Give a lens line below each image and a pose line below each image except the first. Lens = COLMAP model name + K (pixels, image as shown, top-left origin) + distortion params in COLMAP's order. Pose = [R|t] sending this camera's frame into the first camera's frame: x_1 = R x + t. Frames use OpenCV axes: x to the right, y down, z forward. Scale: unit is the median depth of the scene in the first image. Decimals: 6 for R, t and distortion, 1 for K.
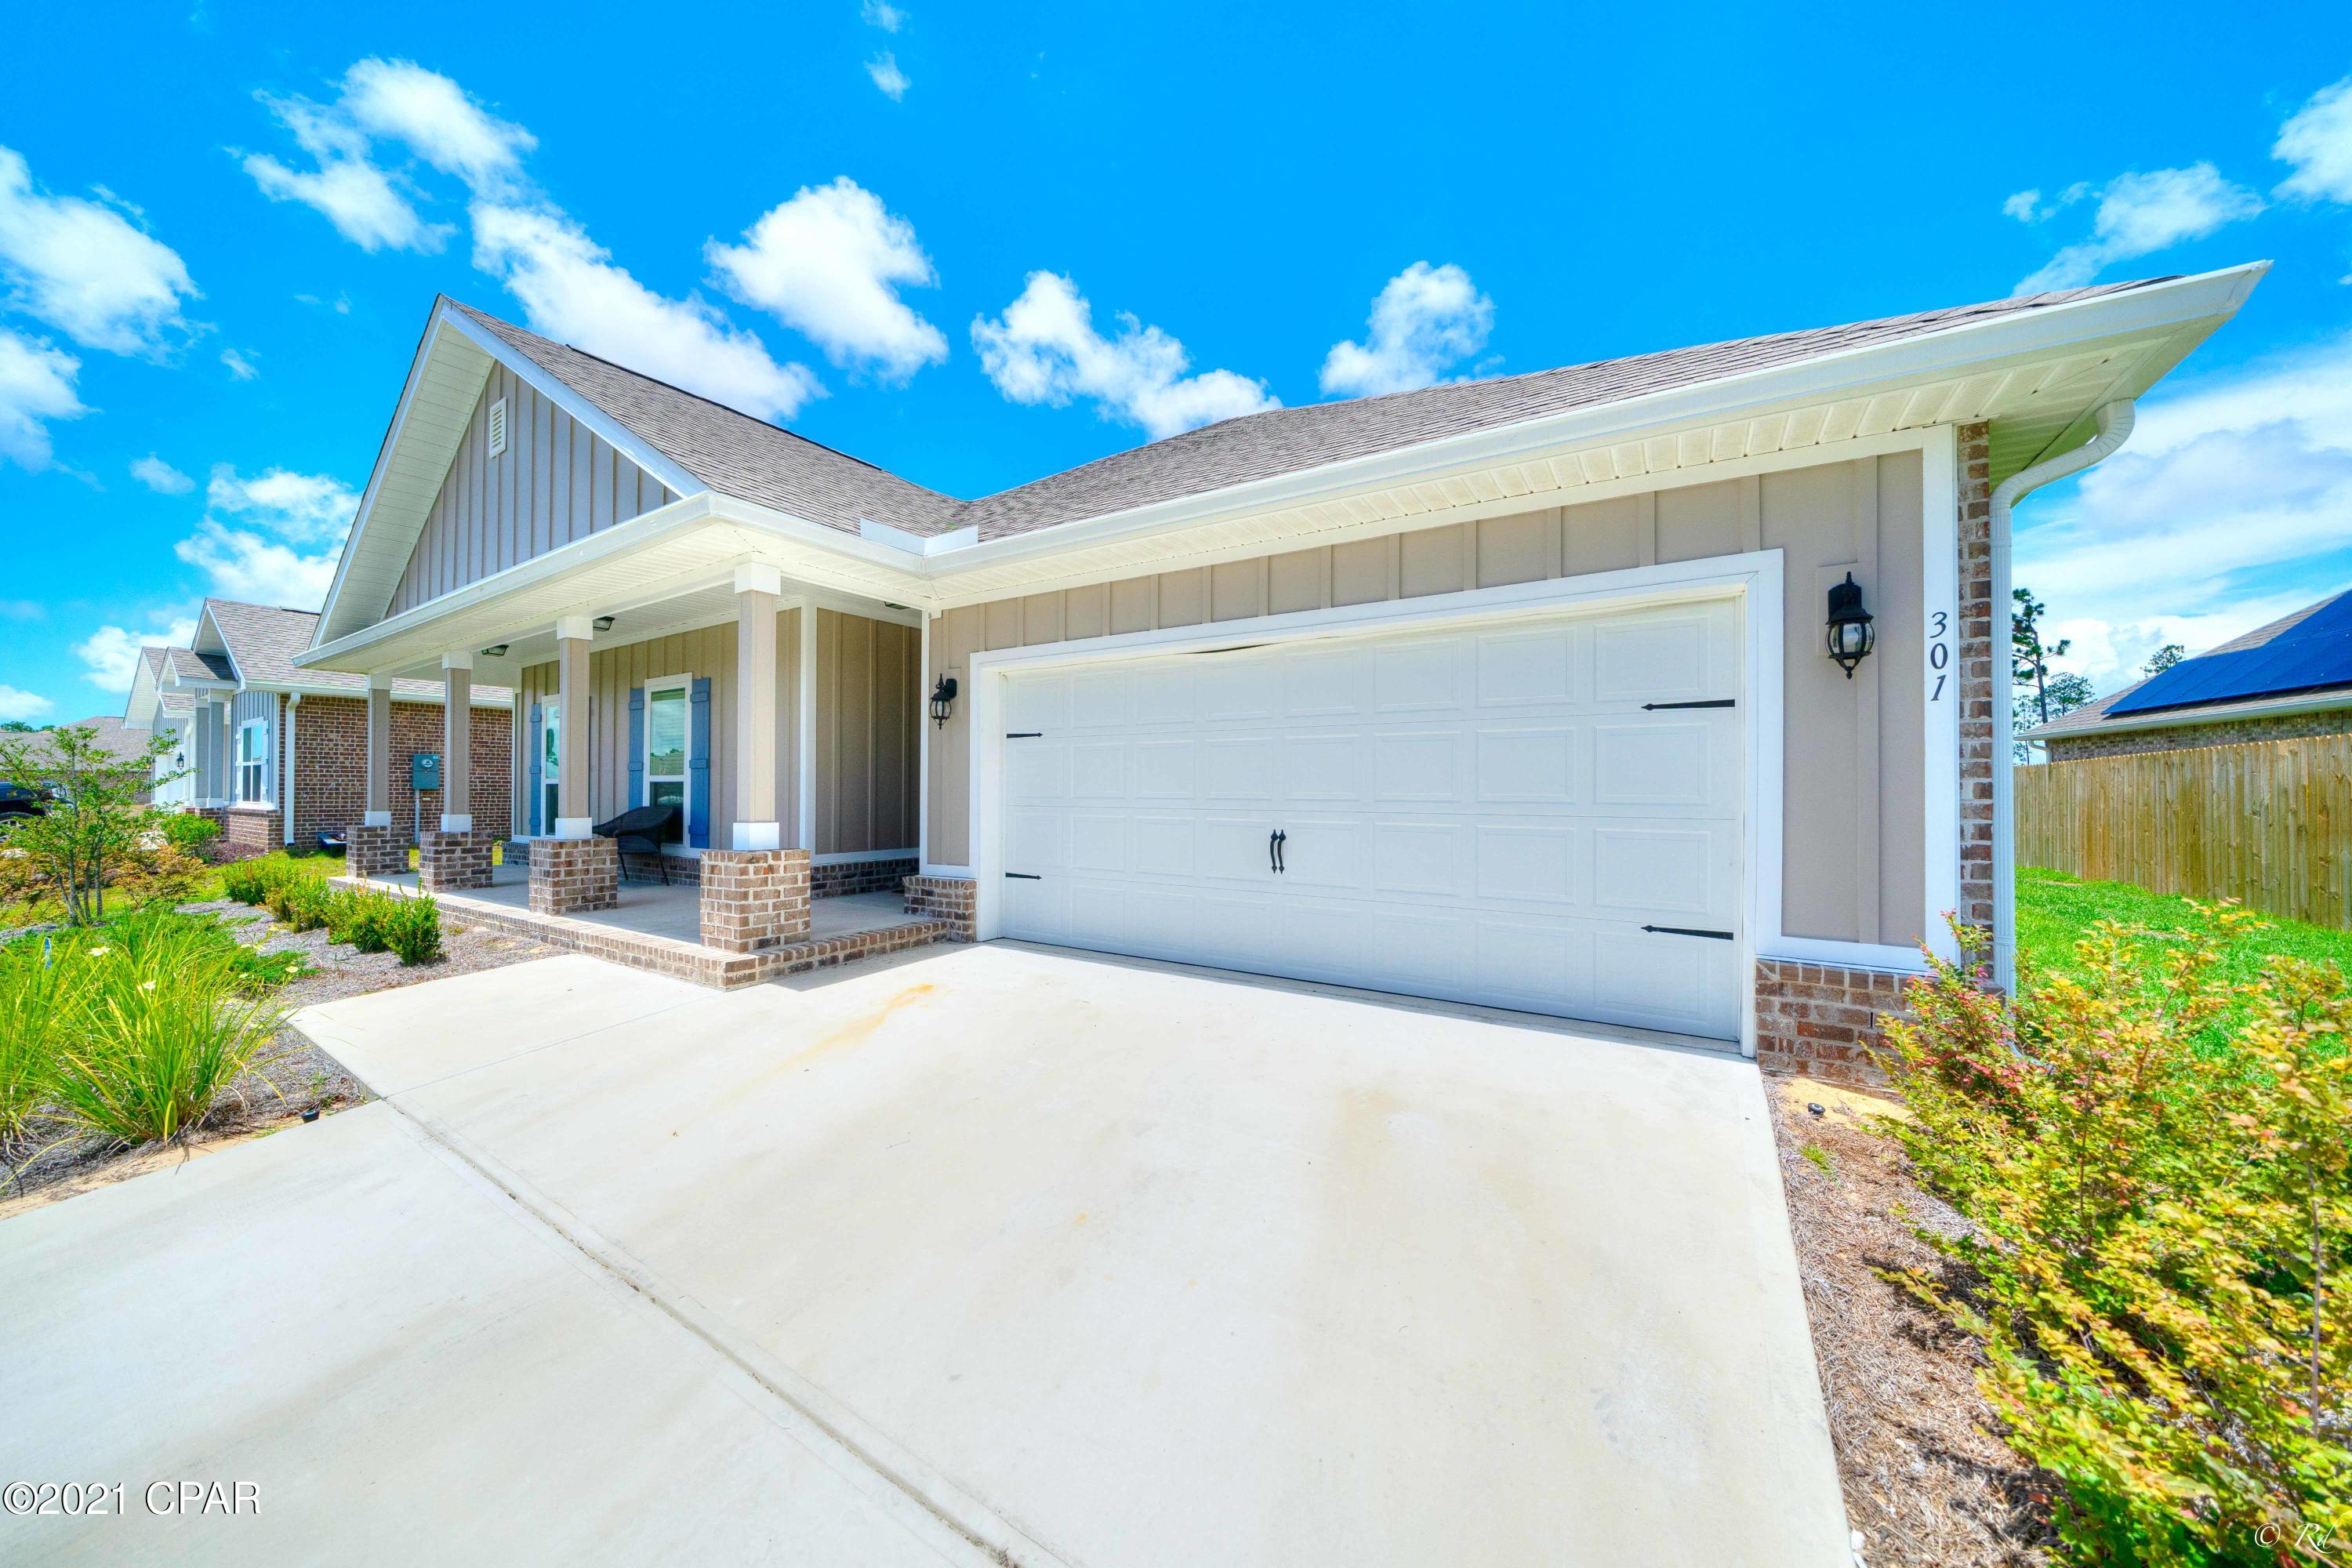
lens RADIAL K [[803.8, 0, 1173.5], [0, 803.8, 790.3], [0, 0, 1]] dist [-0.006011, -0.000104]
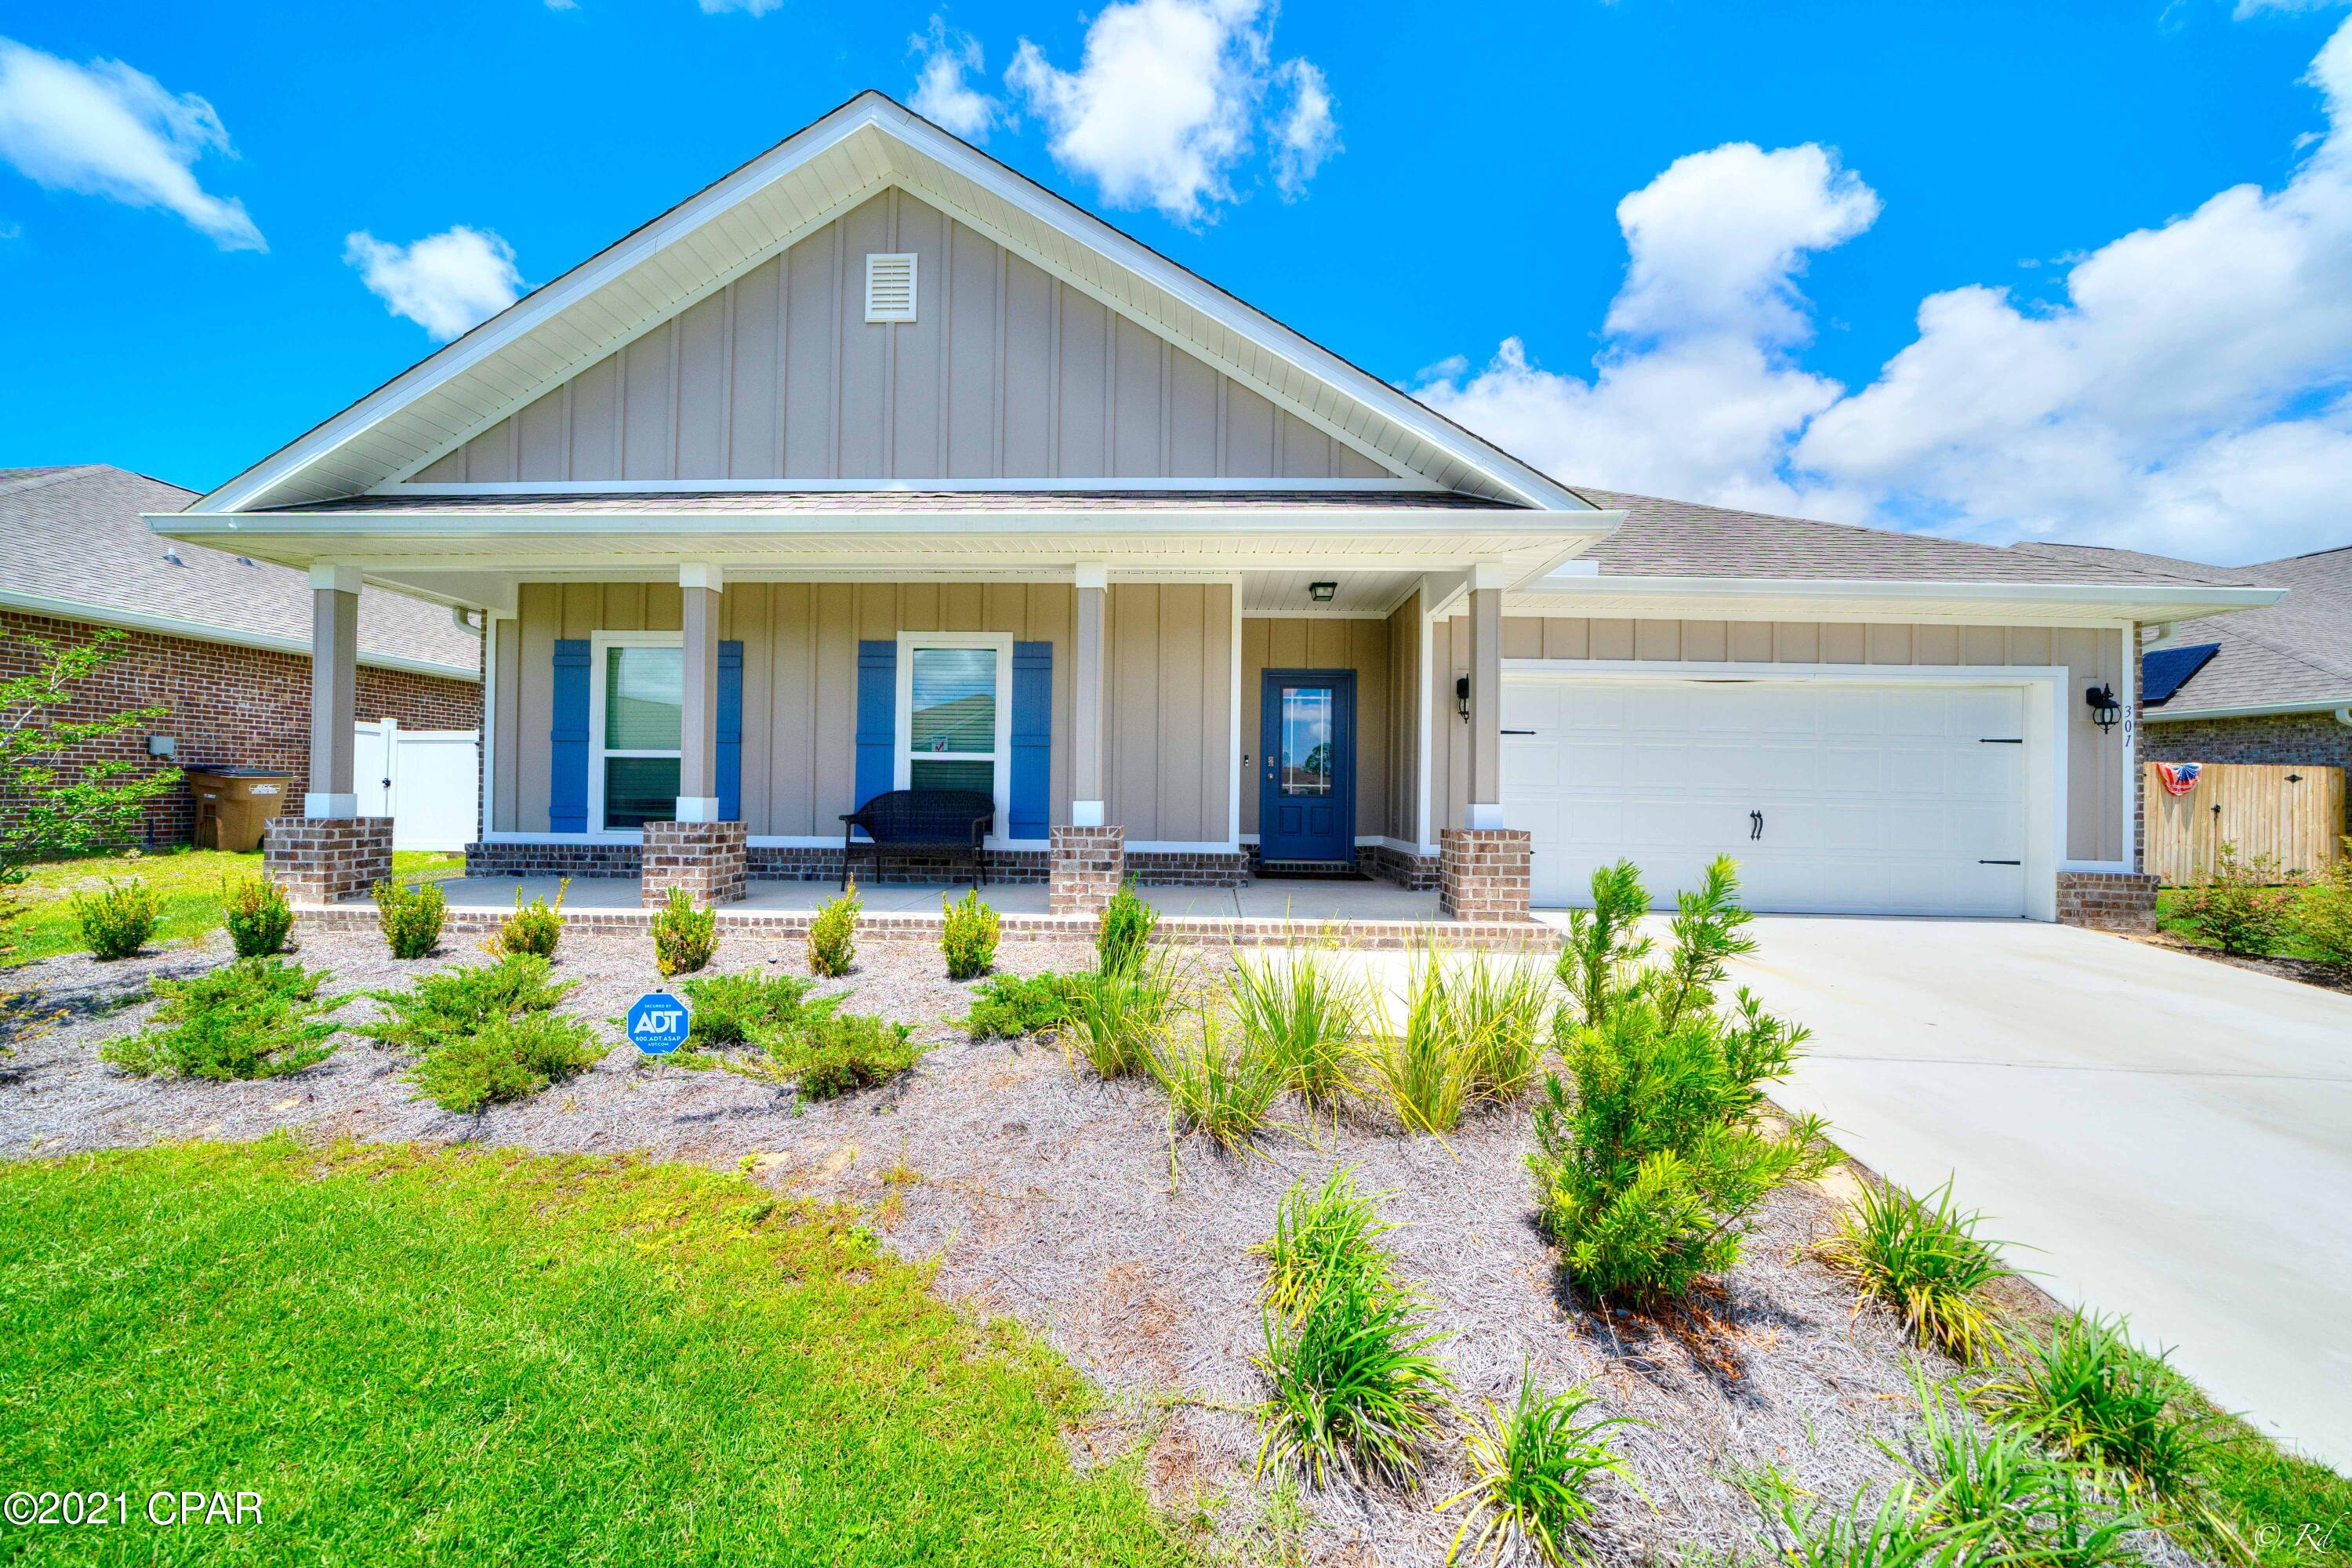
lens RADIAL K [[803.8, 0, 1166.2], [0, 803.8, 783.5], [0, 0, 1]] dist [-0.006011, -0.000104]
pose [[0.857276, 0.017196, 0.514570, -0.989742], [-0.014659, 0.999852, -0.008992, 0.019203], [-0.514649, 0.000166, 0.857401, 0.203173]]
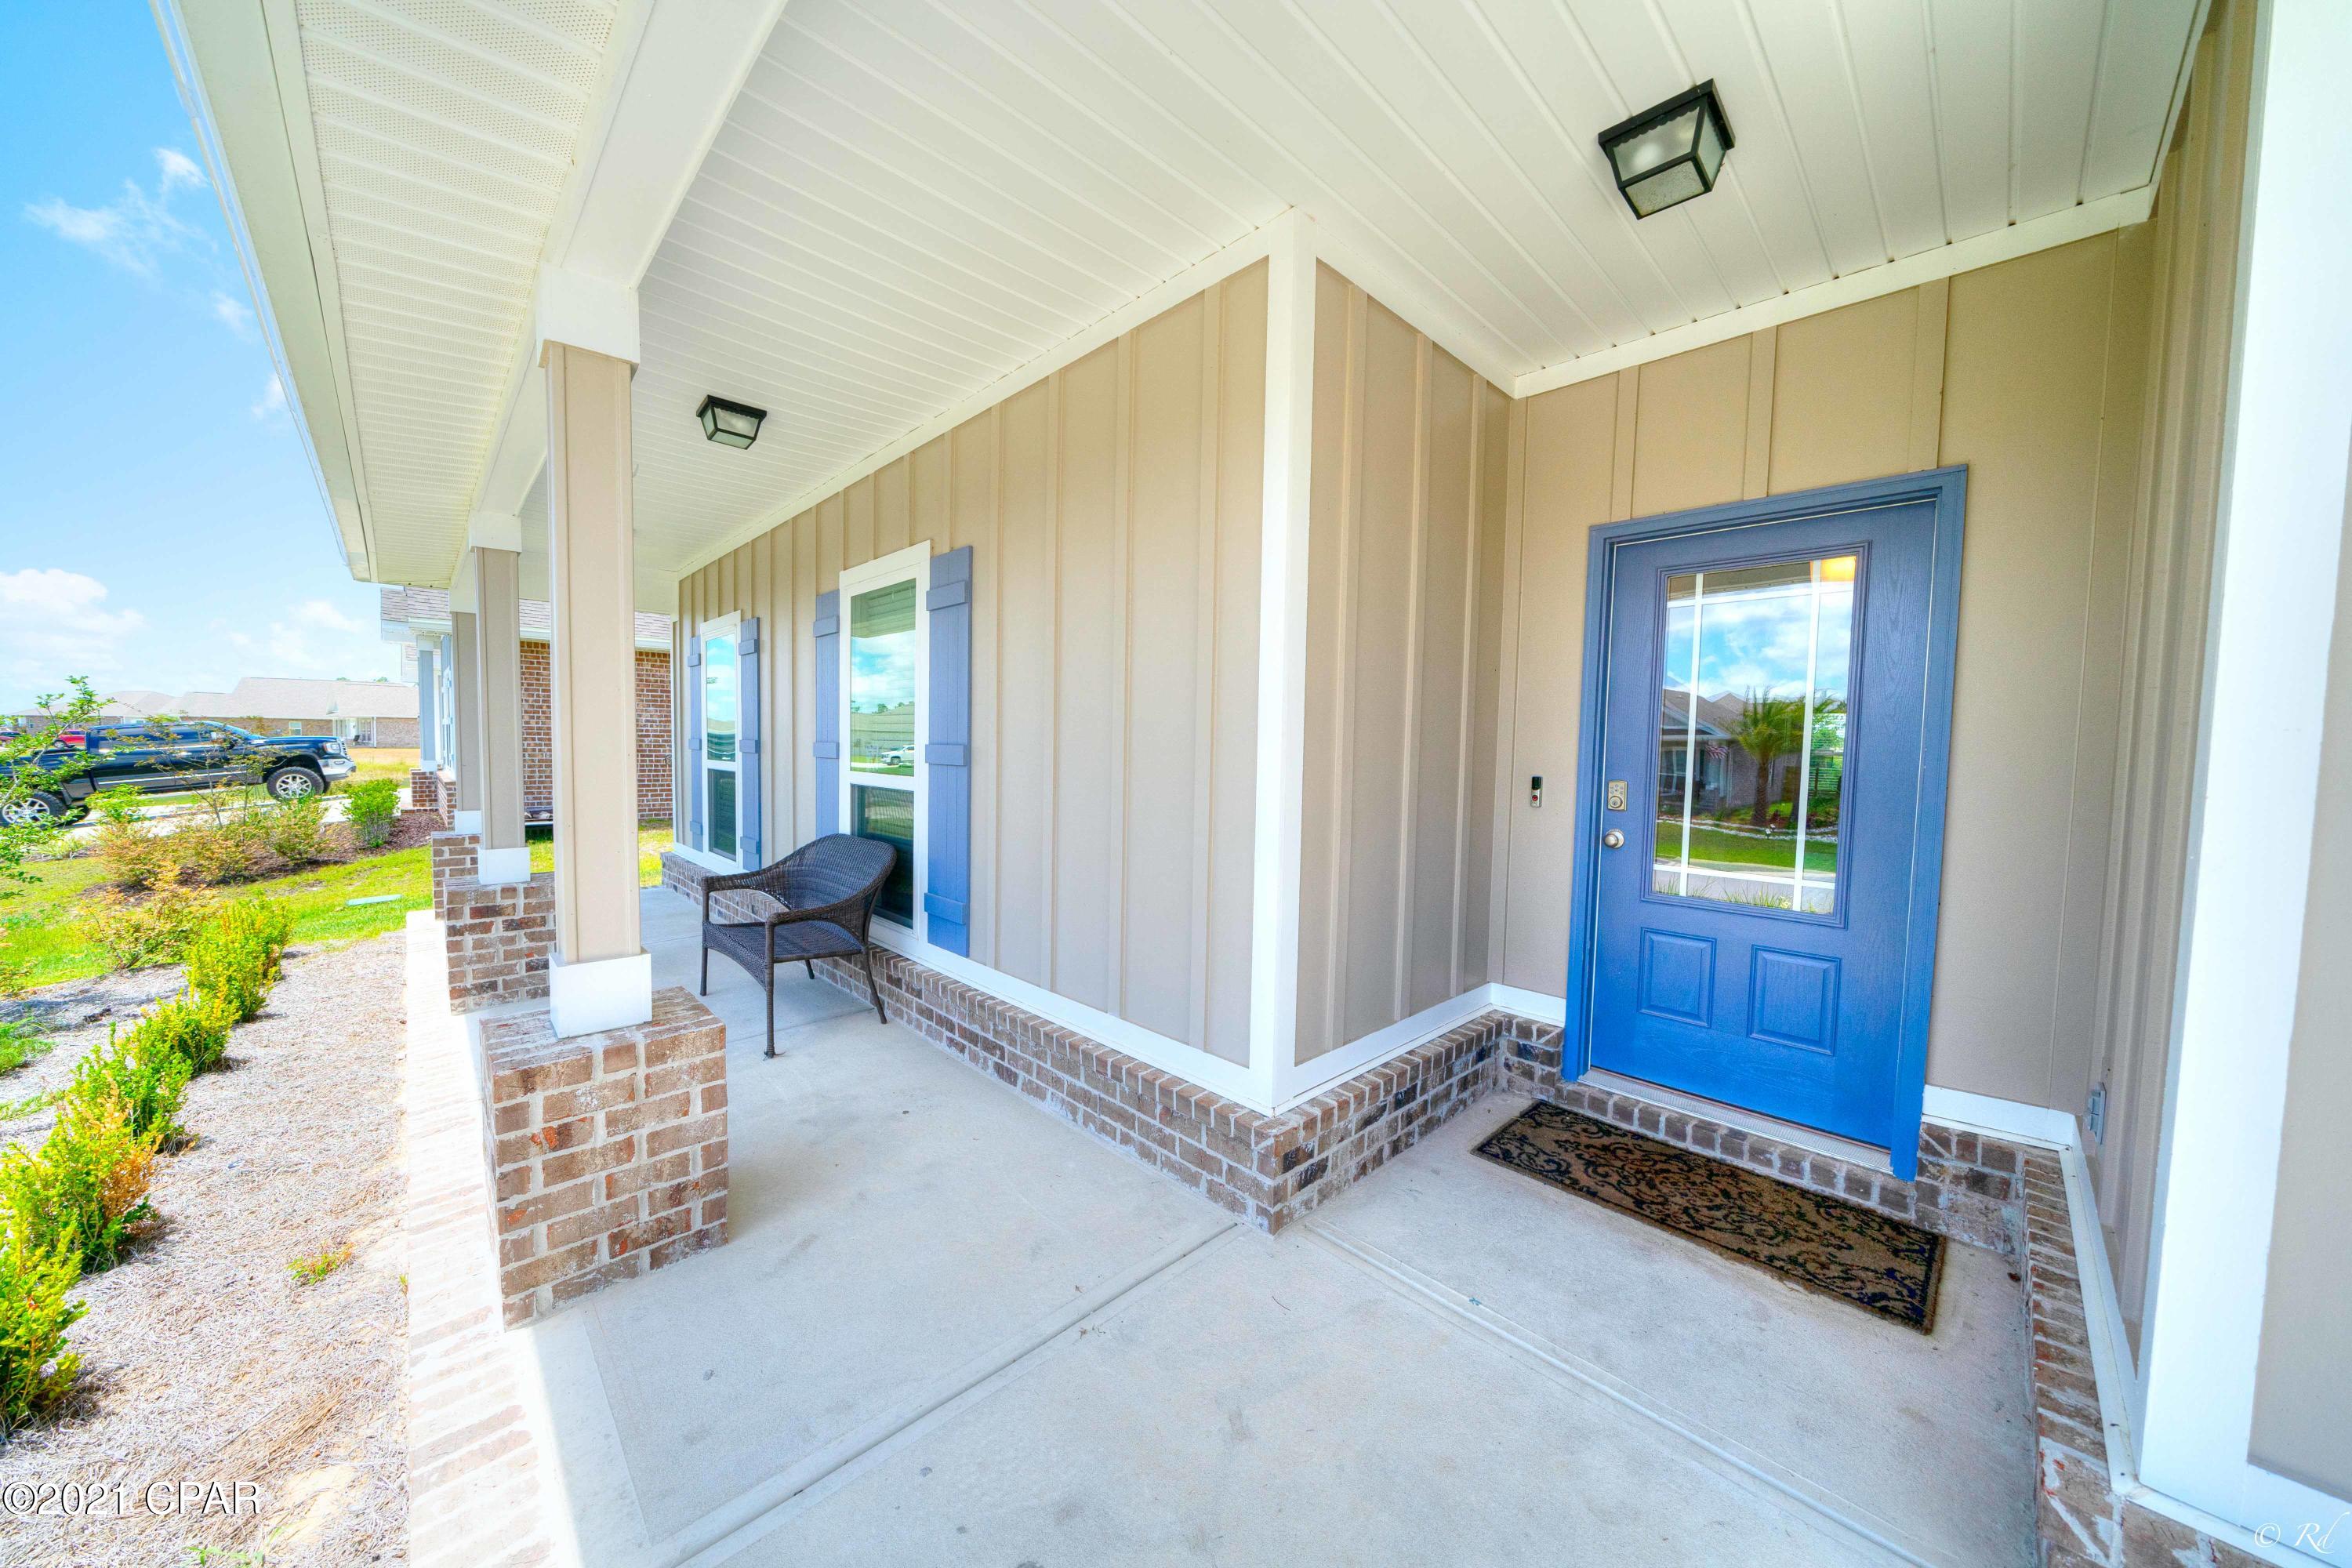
lens RADIAL K [[803.8, 0, 1176.1], [0, 803.8, 783.7], [0, 0, 1]] dist [-0.006011, -0.000104]
pose [[0.973992, 0.025144, -0.225183, -0.409680], [-0.013162, 0.998424, 0.054553, -0.046103], [0.226200, -0.050170, 0.972788, 0.666115]]
